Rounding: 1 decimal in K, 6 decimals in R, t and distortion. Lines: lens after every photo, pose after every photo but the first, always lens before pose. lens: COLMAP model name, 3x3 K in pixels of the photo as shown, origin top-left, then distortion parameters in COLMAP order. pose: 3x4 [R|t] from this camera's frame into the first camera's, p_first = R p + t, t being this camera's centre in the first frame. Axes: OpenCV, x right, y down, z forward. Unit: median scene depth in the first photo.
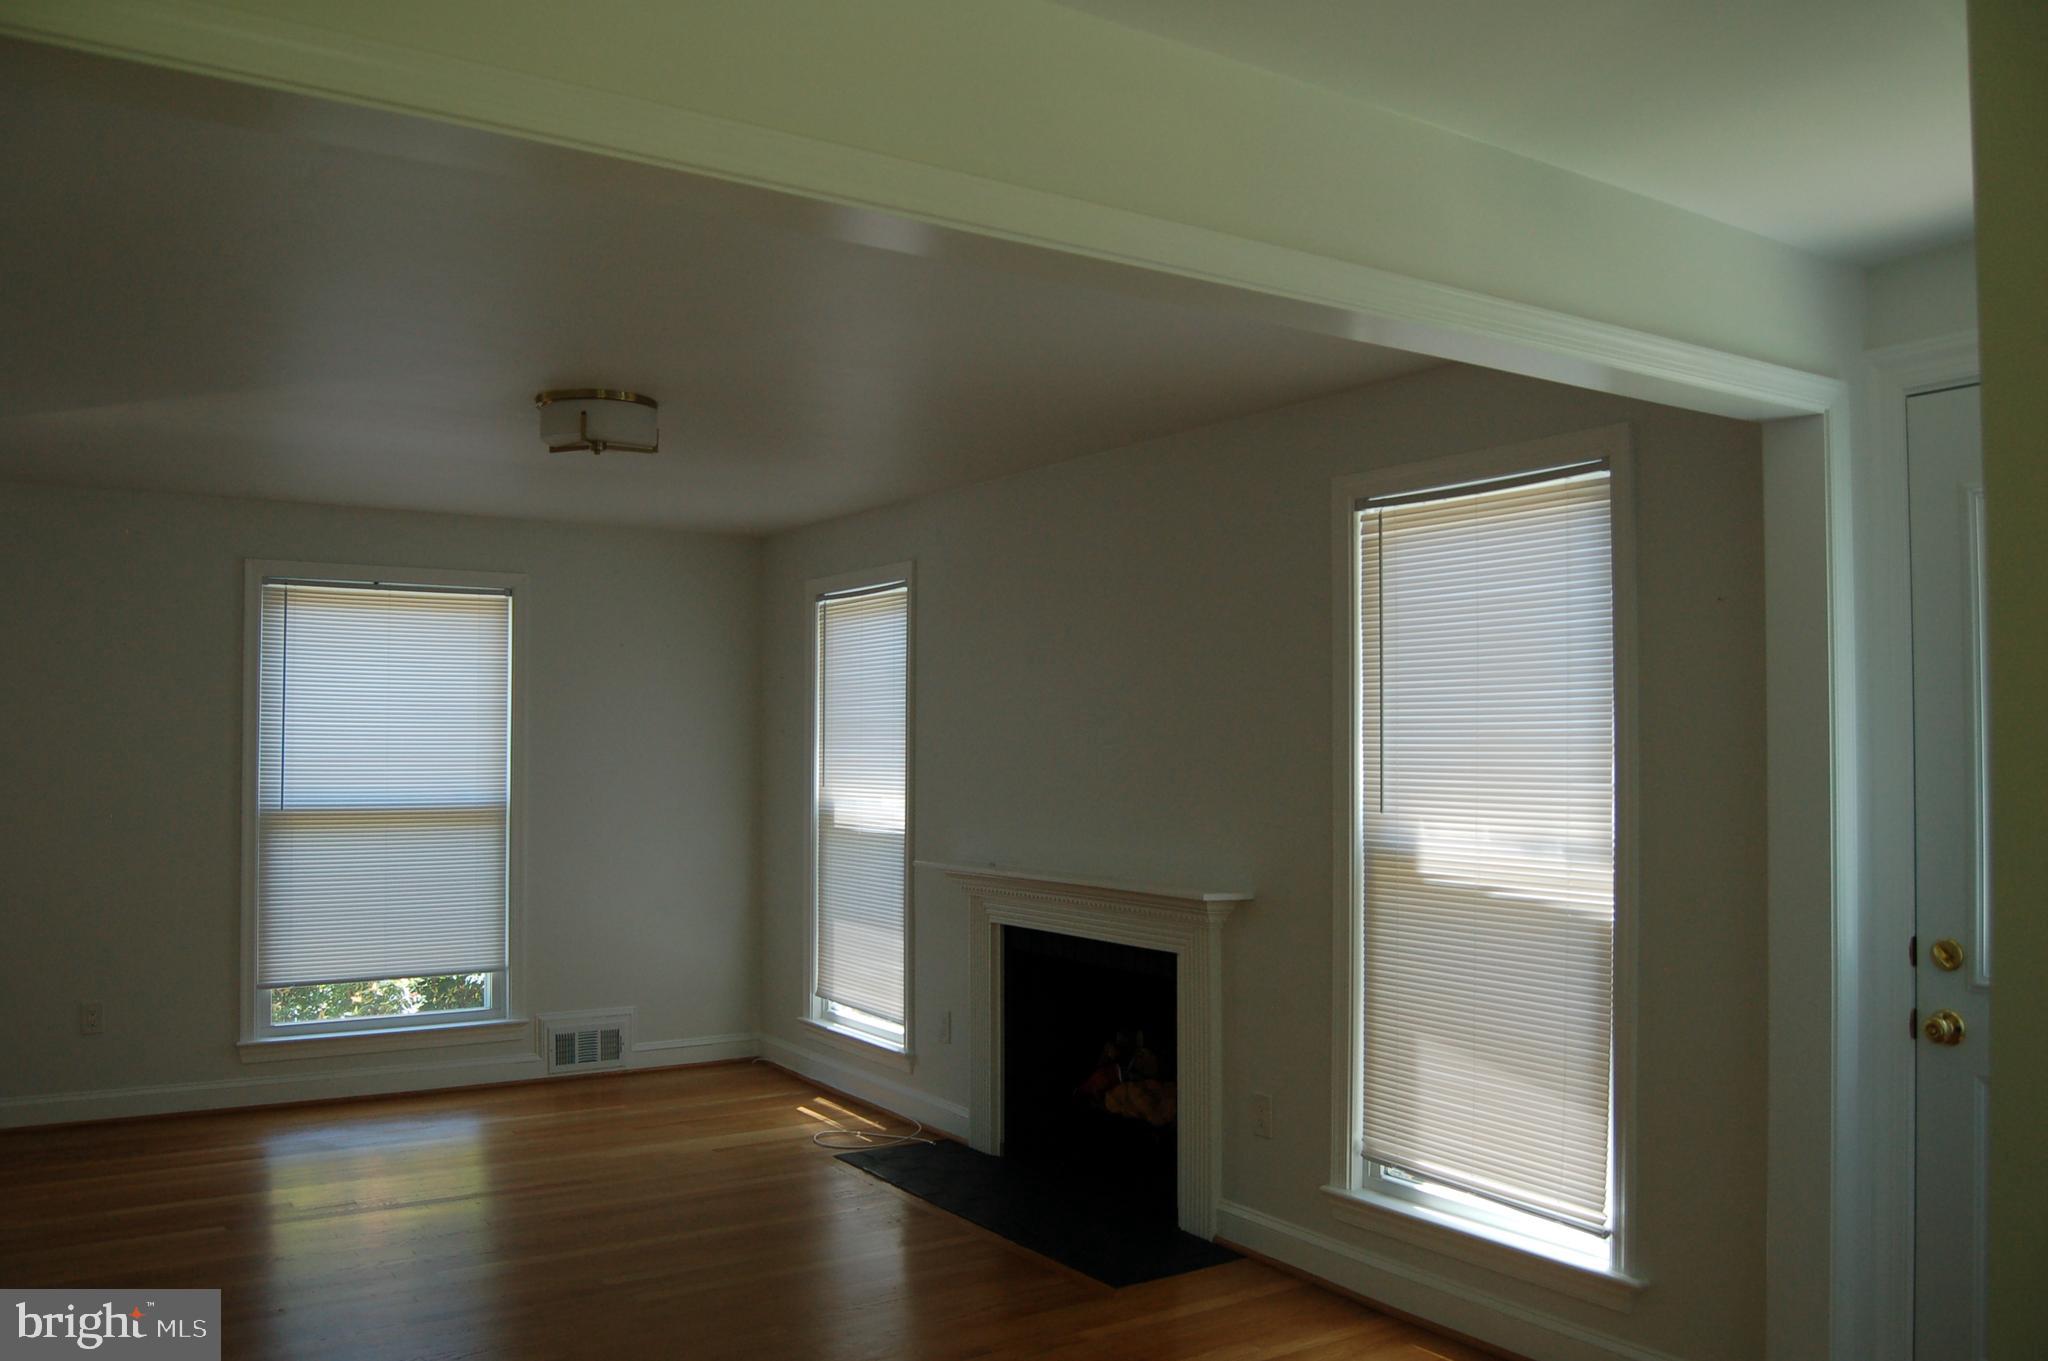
lens RADIAL K [[1589.1, 0, 1023.1], [0, 1589.1, 707.7], [0, 0, 1]] dist [-0.100987, 0.047457]
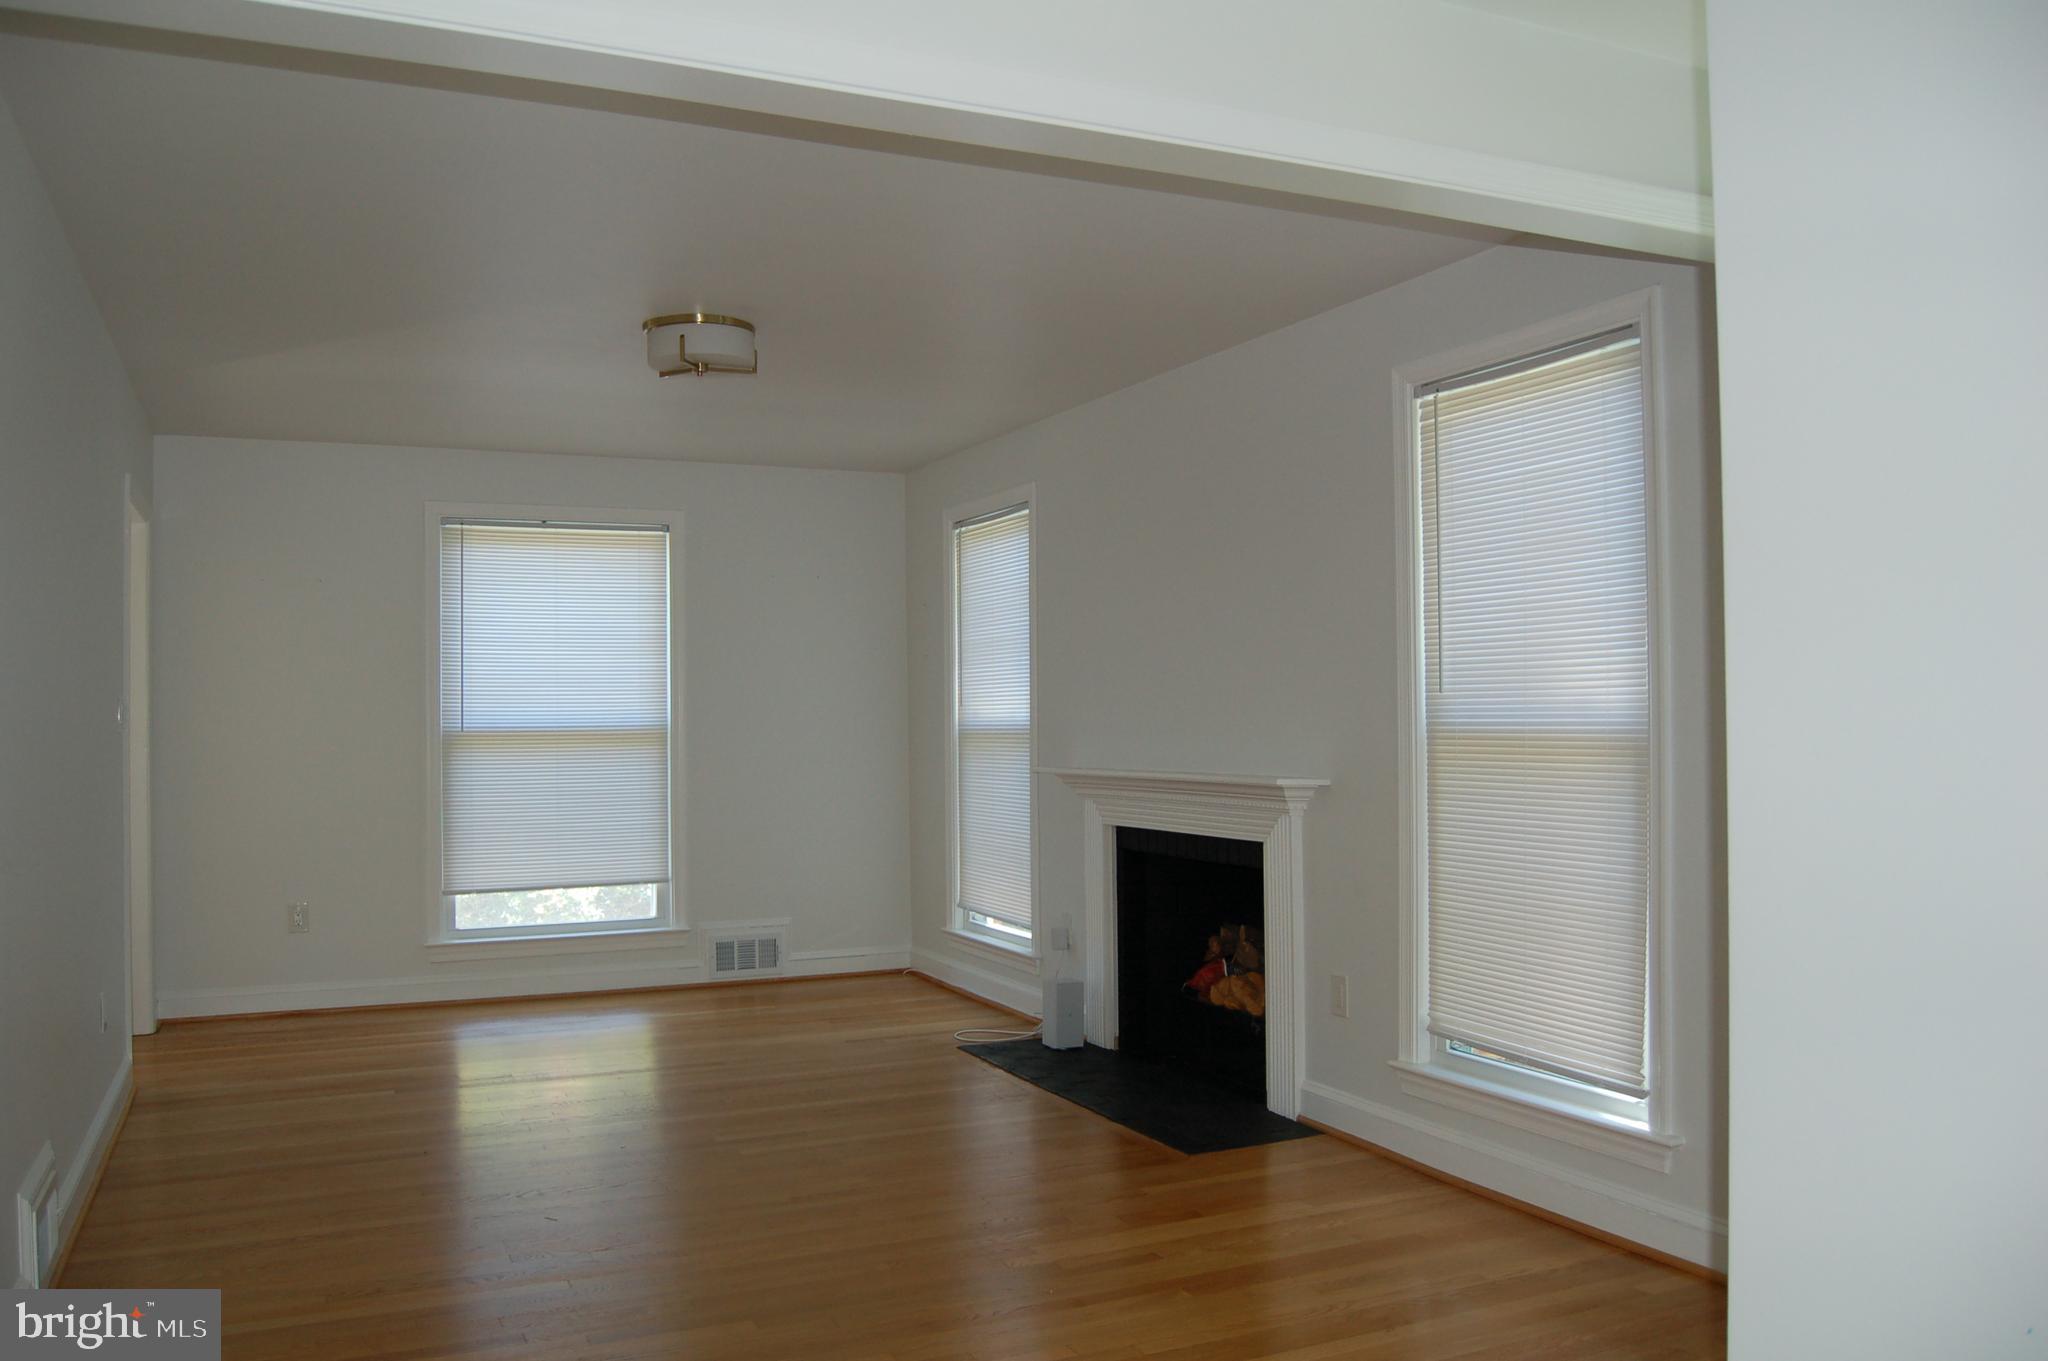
lens RADIAL K [[1589.1, 0, 1023.1], [0, 1589.1, 707.7], [0, 0, 1]] dist [-0.100987, 0.047457]
pose [[0.989123, -0.014350, -0.146386, 0.085539], [0.017170, 0.999690, 0.018020, 0.041720], [0.146082, -0.020337, 0.989063, -0.035627]]
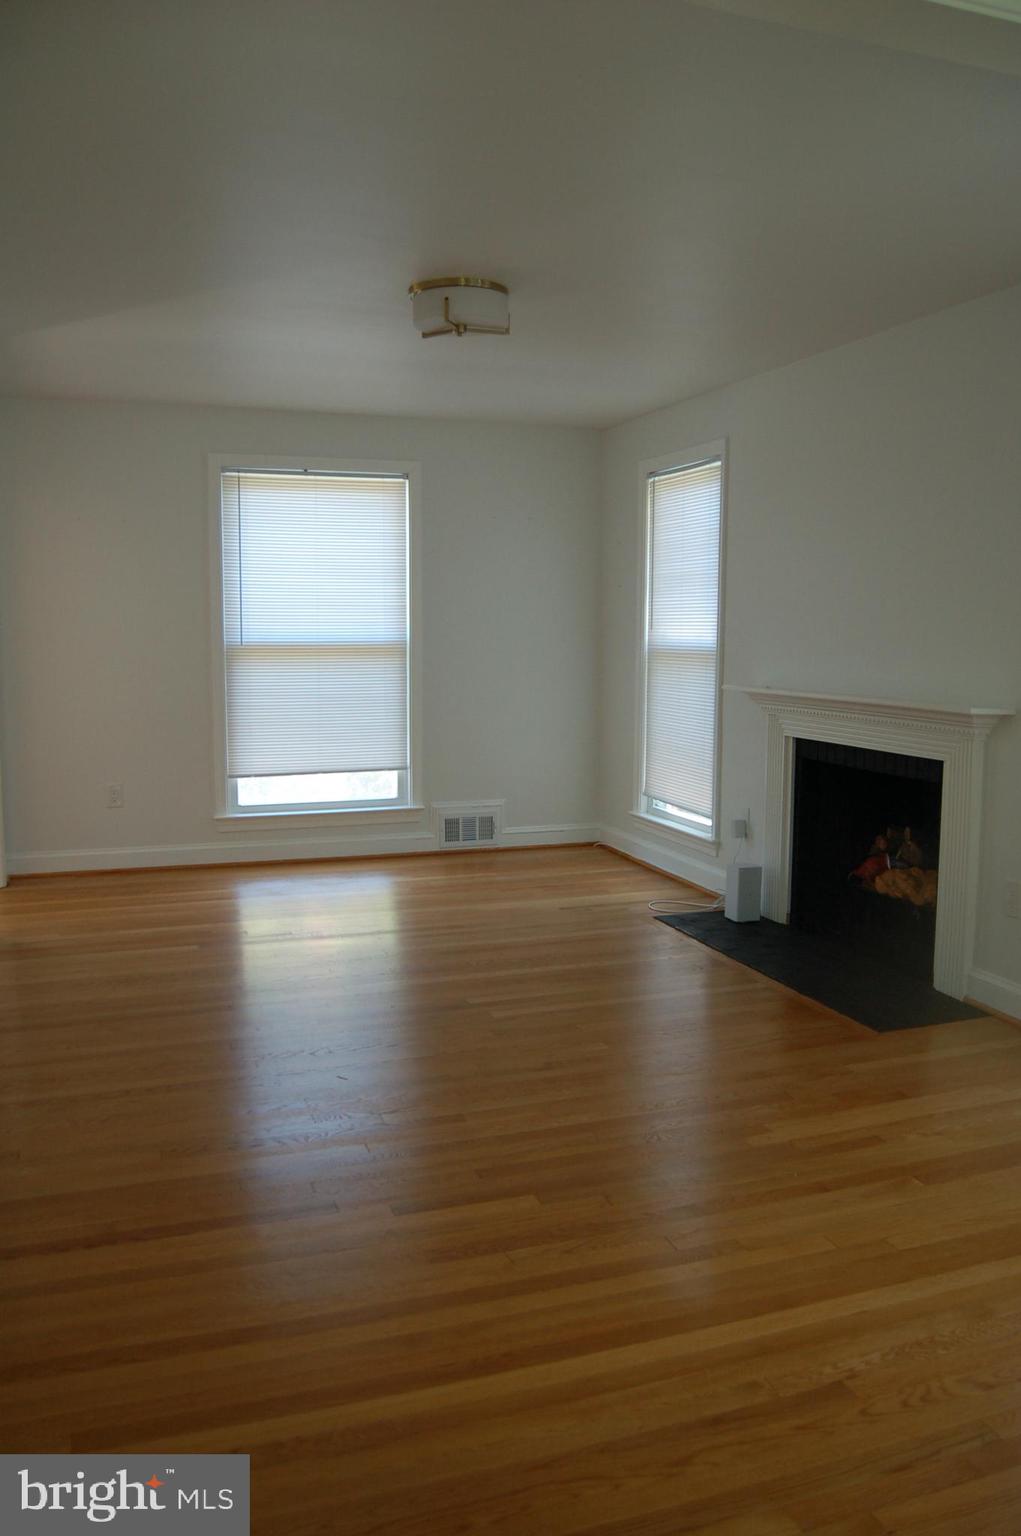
lens RADIAL K [[1191.8, 0, 529.0], [0, 1191.8, 789.1], [0, 0, 1]] dist [-0.100987, 0.047457]
pose [[0.972598, 0.032625, -0.230195, -0.000321], [0.004531, 0.987258, 0.159064, 0.031696], [0.232451, -0.155748, 0.960057, 0.076940]]
